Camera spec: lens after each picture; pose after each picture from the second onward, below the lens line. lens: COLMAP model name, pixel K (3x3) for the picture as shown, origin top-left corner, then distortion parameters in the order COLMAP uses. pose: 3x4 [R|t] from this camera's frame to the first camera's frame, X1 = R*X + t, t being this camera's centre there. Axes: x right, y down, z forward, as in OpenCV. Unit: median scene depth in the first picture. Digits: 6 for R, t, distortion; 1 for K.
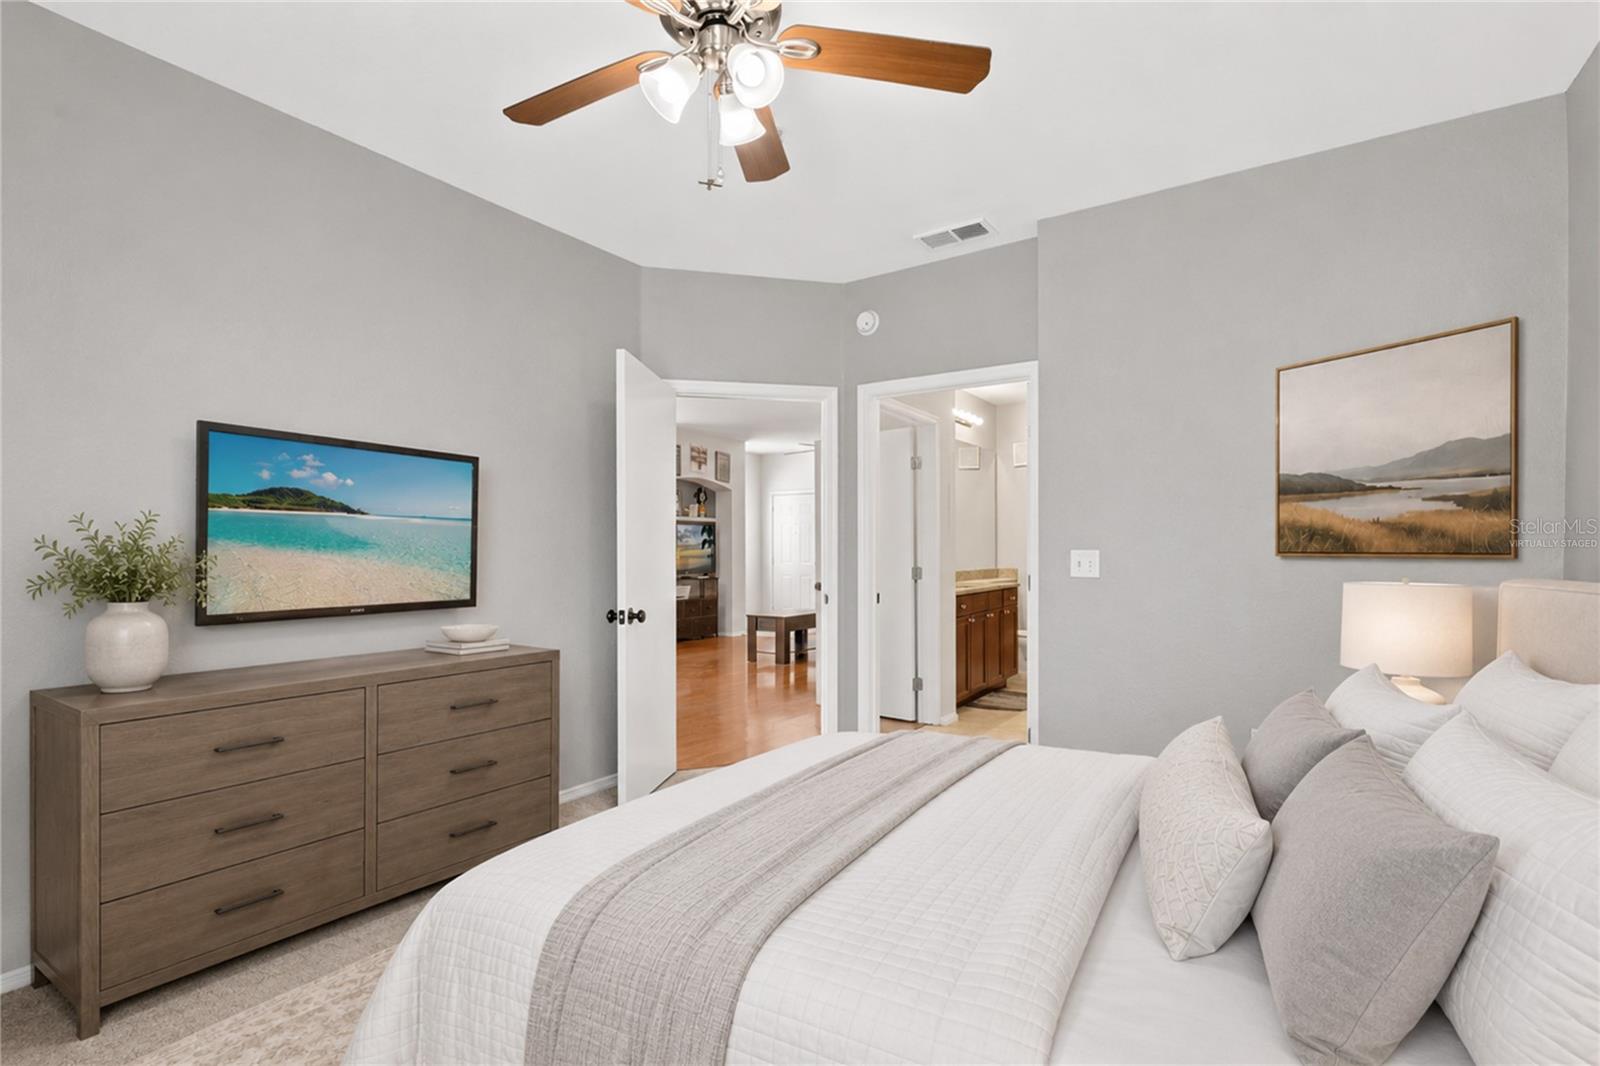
lens RADIAL K [[746.1, 0, 804.9], [0, 746.1, 527.6], [0, 0, 1]] dist [0.000936, 0.000266]
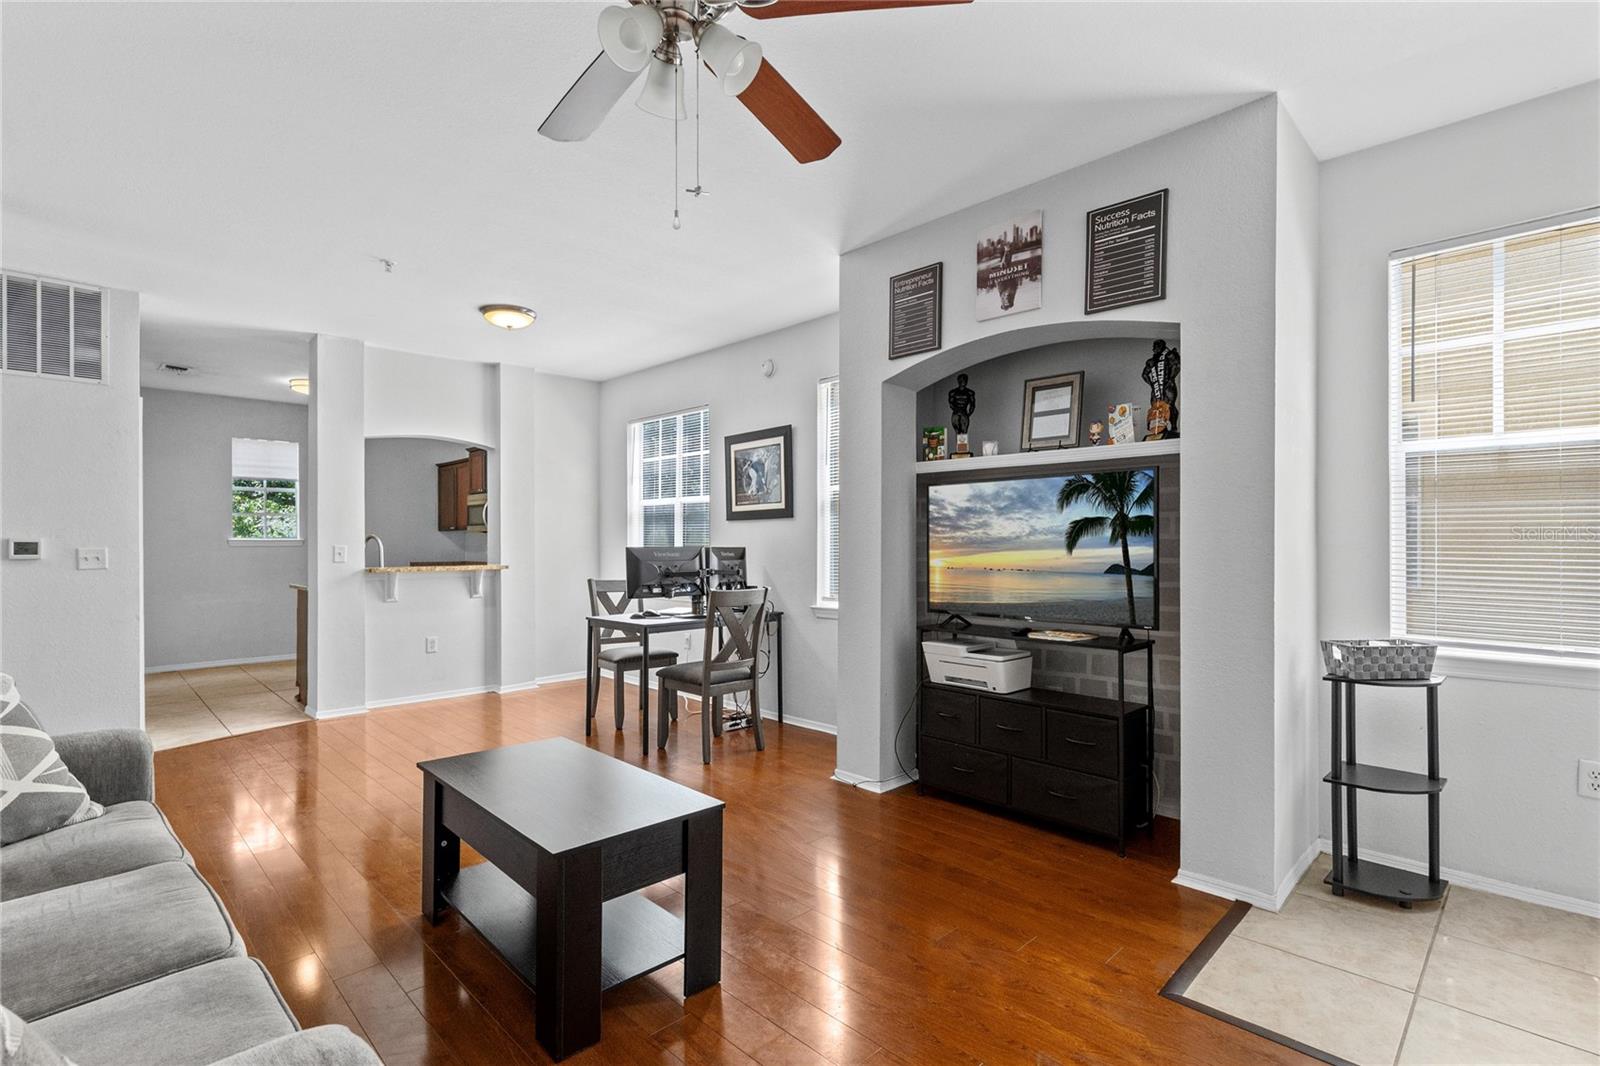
lens RADIAL K [[746.9, 0, 805.8], [0, 746.9, 547.2], [0, 0, 1]] dist [0.001485, 0.000015]
pose [[-0.219093, 0.005385, -0.975689, 0.192558], [0.008492, 0.999957, 0.003612, 0.025856], [0.975667, -0.007494, -0.219129, 0.958577]]
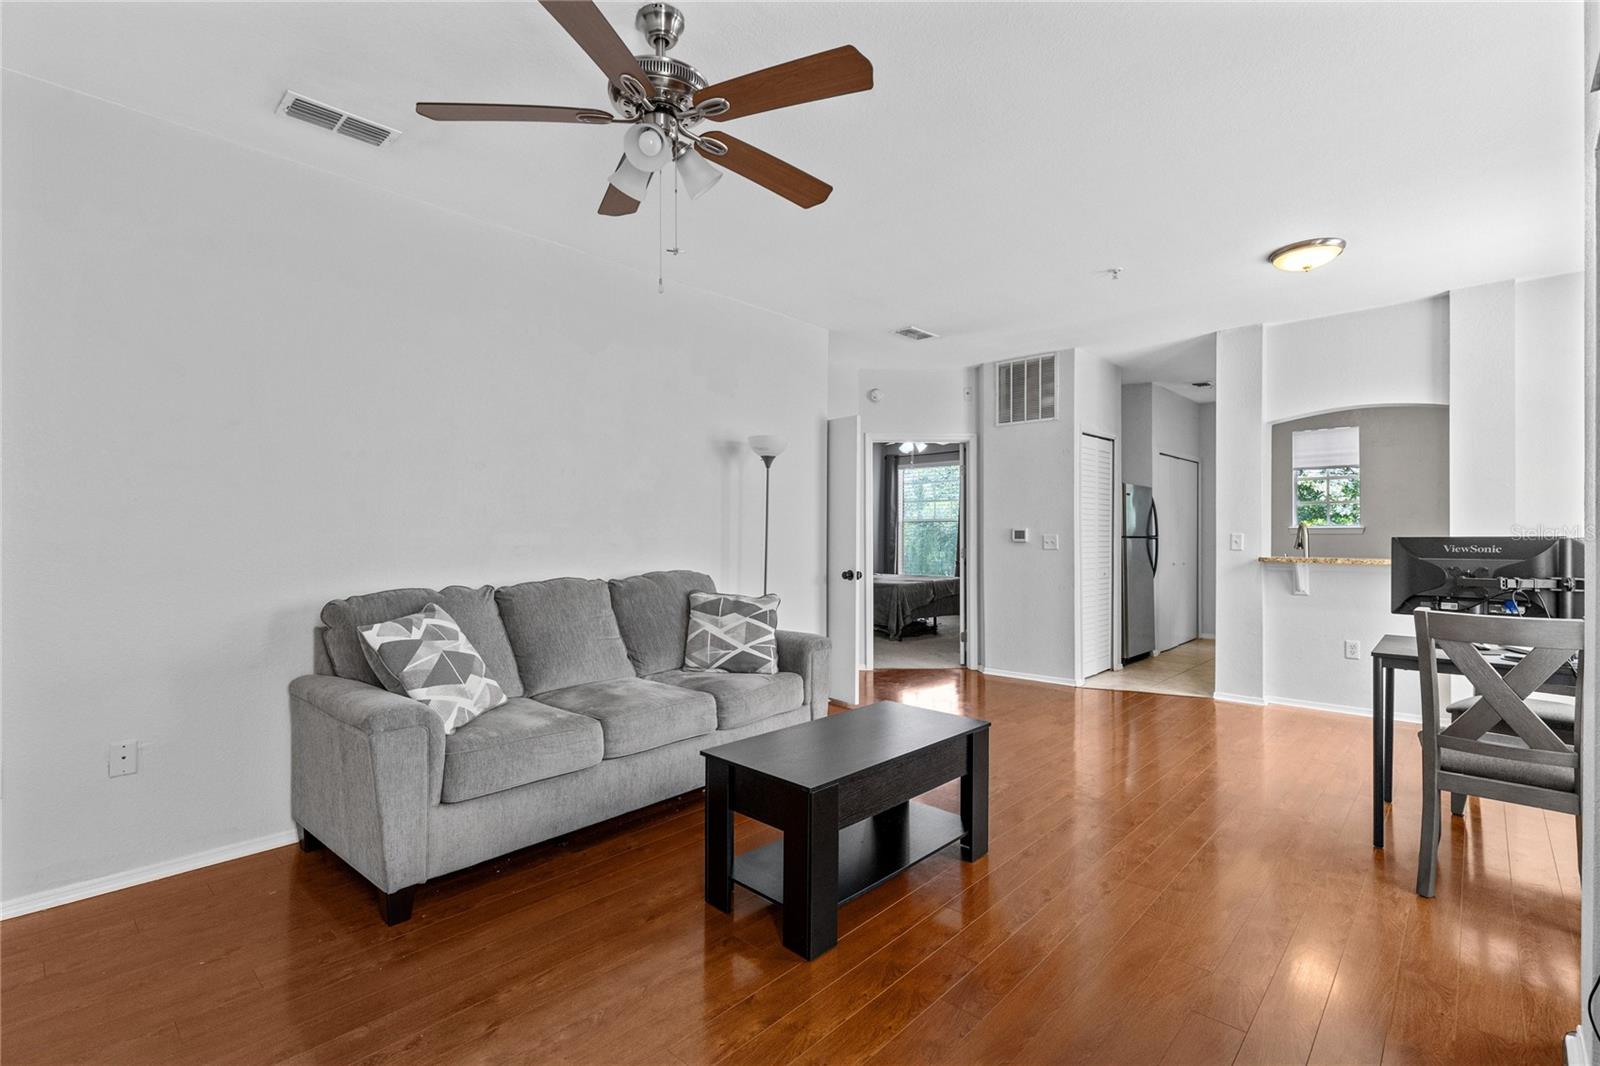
lens RADIAL K [[730.1, 0, 801.1], [0, 730.1, 536.9], [0, 0, 1]] dist [-0.000317, 0.000022]
pose [[-0.981935, 0.000220, 0.189216, -0.045103], [0.000093, 1.000000, -0.000682, 0.026468], [-0.189216, -0.000652, -0.981935, 1.095879]]
